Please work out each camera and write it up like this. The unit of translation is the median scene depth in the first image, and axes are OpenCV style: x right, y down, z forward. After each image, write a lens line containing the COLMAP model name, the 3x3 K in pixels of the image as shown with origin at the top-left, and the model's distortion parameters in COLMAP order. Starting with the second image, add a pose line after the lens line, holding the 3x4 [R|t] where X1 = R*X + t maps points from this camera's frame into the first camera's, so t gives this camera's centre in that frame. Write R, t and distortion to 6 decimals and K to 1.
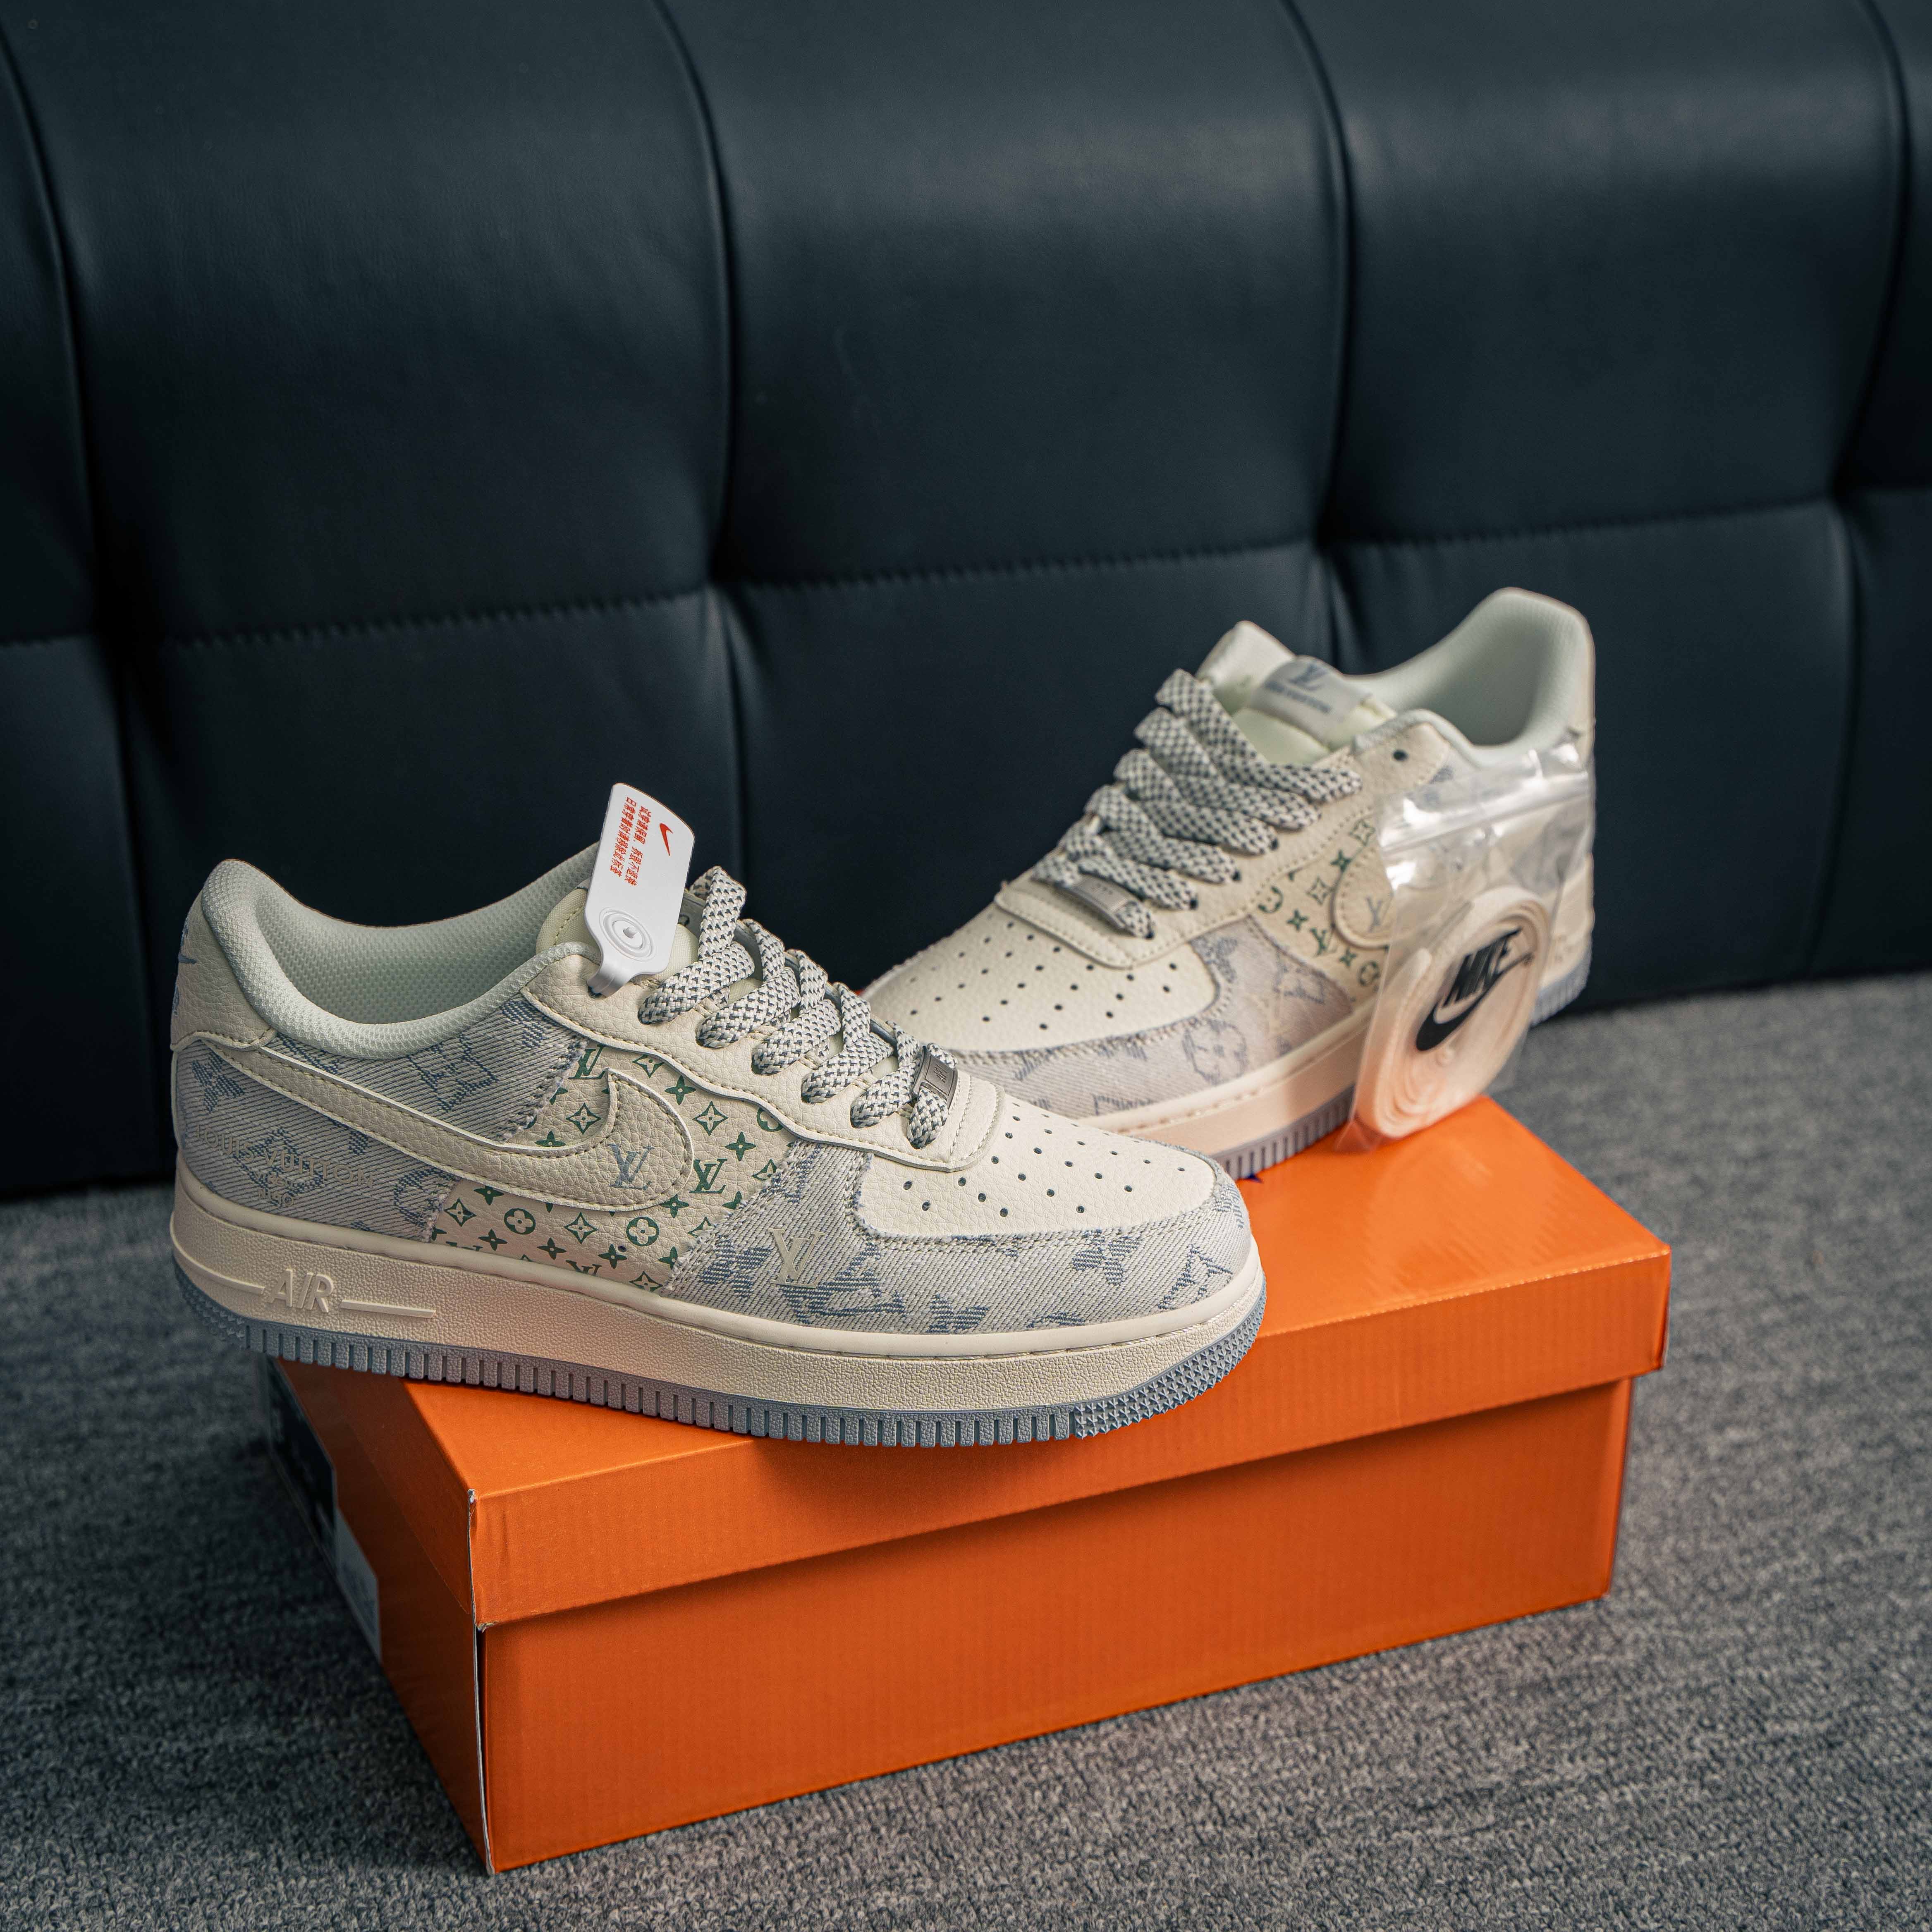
lens RADIAL K [[4060.9, 0, 966.0], [0, 4060.9, 966.0], [0, 0, 1]] dist [0.093905, -0.010913]
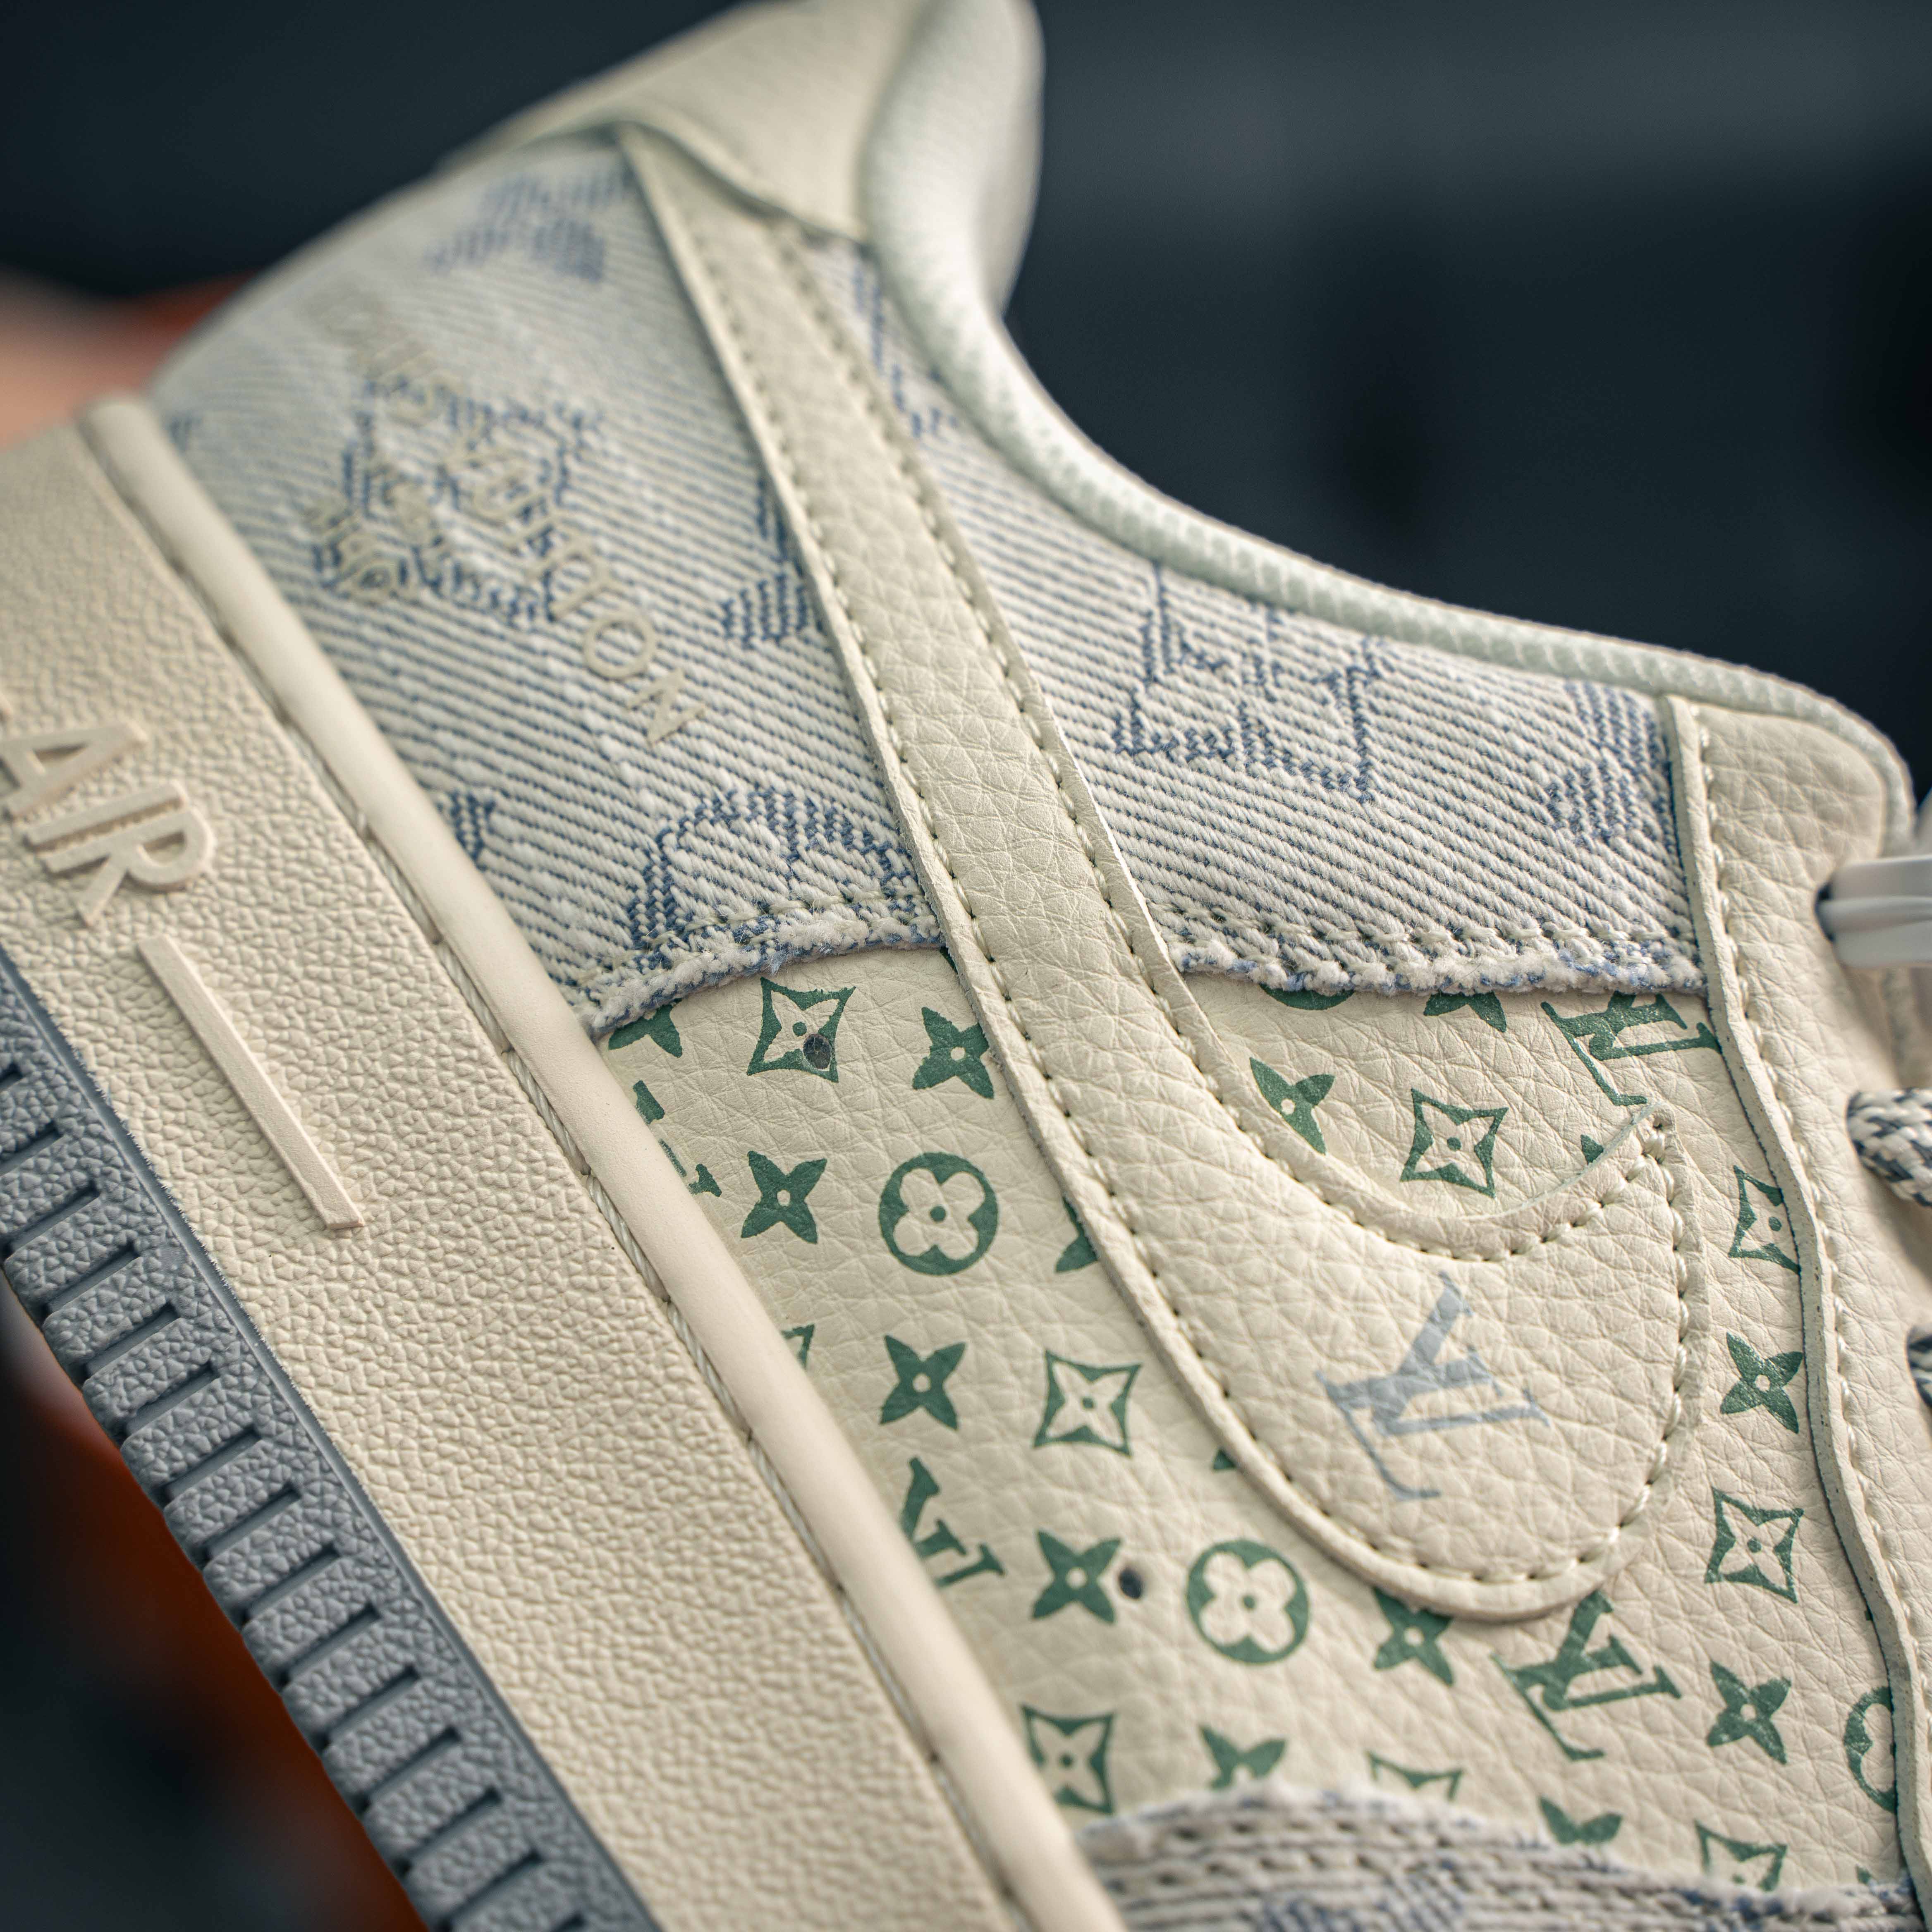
lens RADIAL K [[4060.9, 0, 966.0], [0, 4060.9, 966.0], [0, 0, 1]] dist [0.093905, -0.010913]
pose [[0.626612, 0.763824, -0.154696, -0.081504], [-0.693829, 0.456368, -0.557072, 0.196140], [-0.354906, 0.456401, 0.815929, 0.787983]]
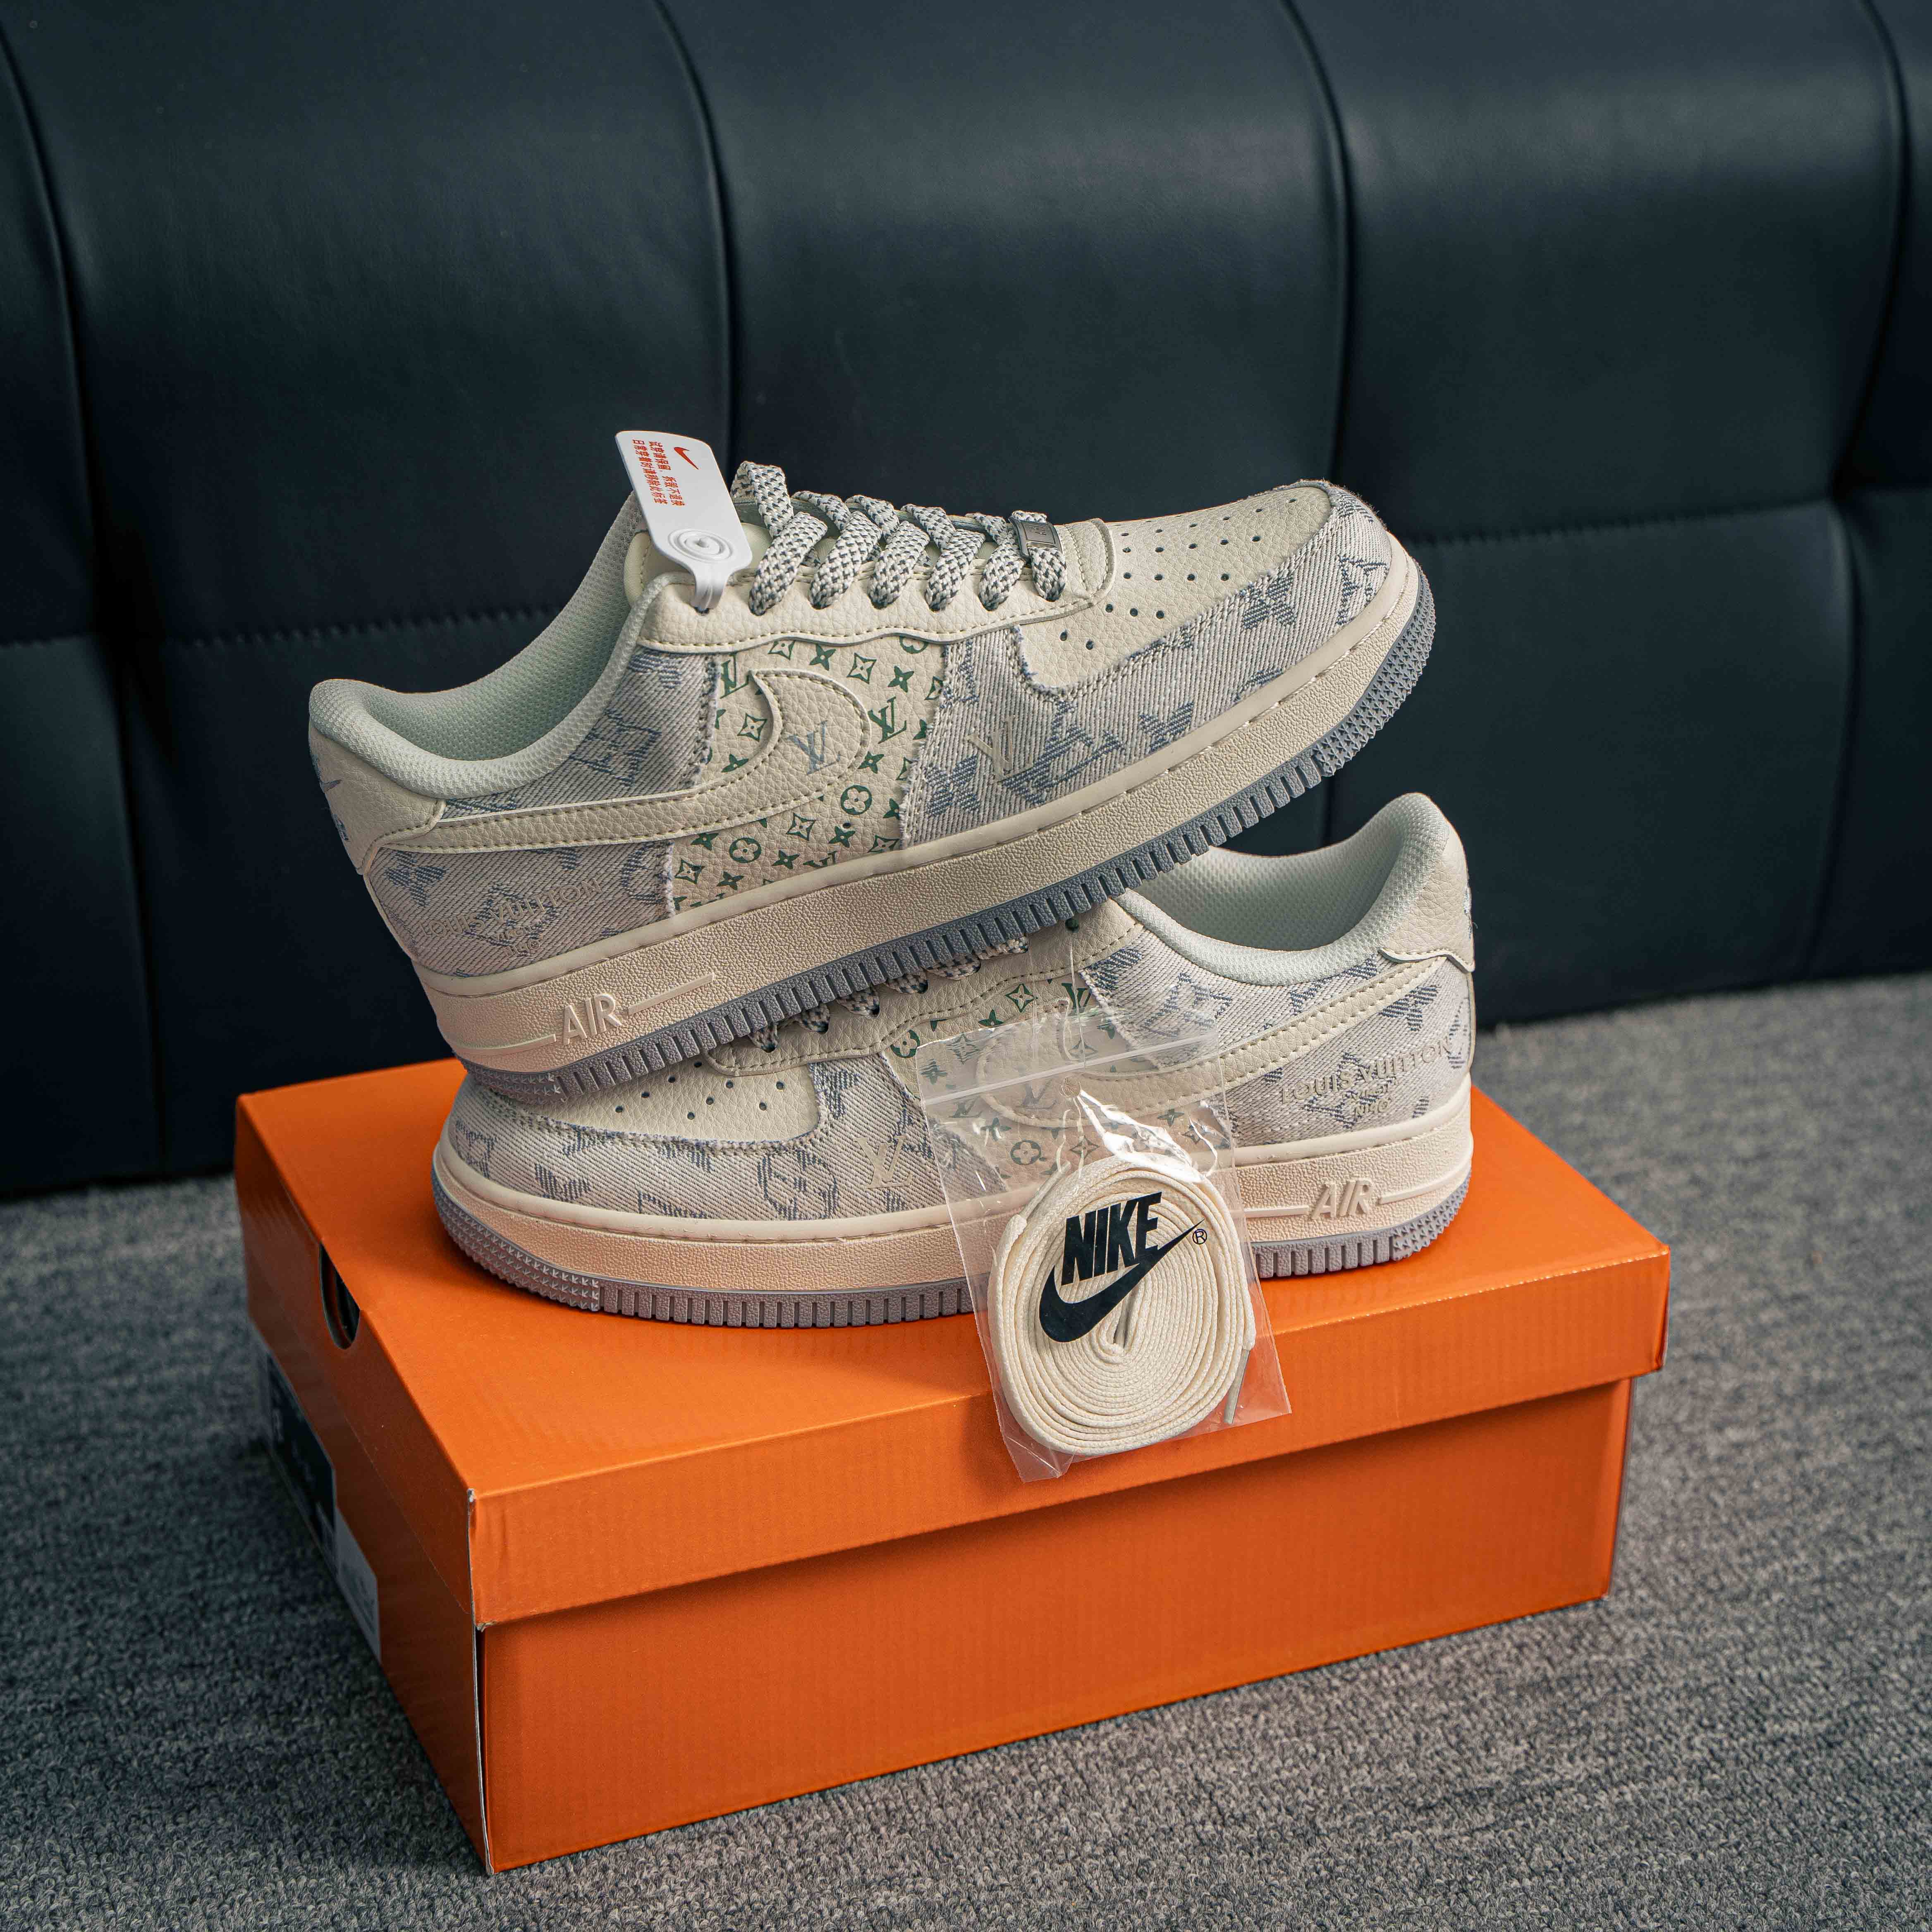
lens RADIAL K [[4060.9, 0, 966.0], [0, 4060.9, 966.0], [0, 0, 1]] dist [0.093905, -0.010913]
pose [[0.878443, -0.477620, -0.014702, -0.060320], [0.477721, 0.877090, 0.049968, 0.063994], [-0.010971, -0.050917, 0.998643, -0.014865]]
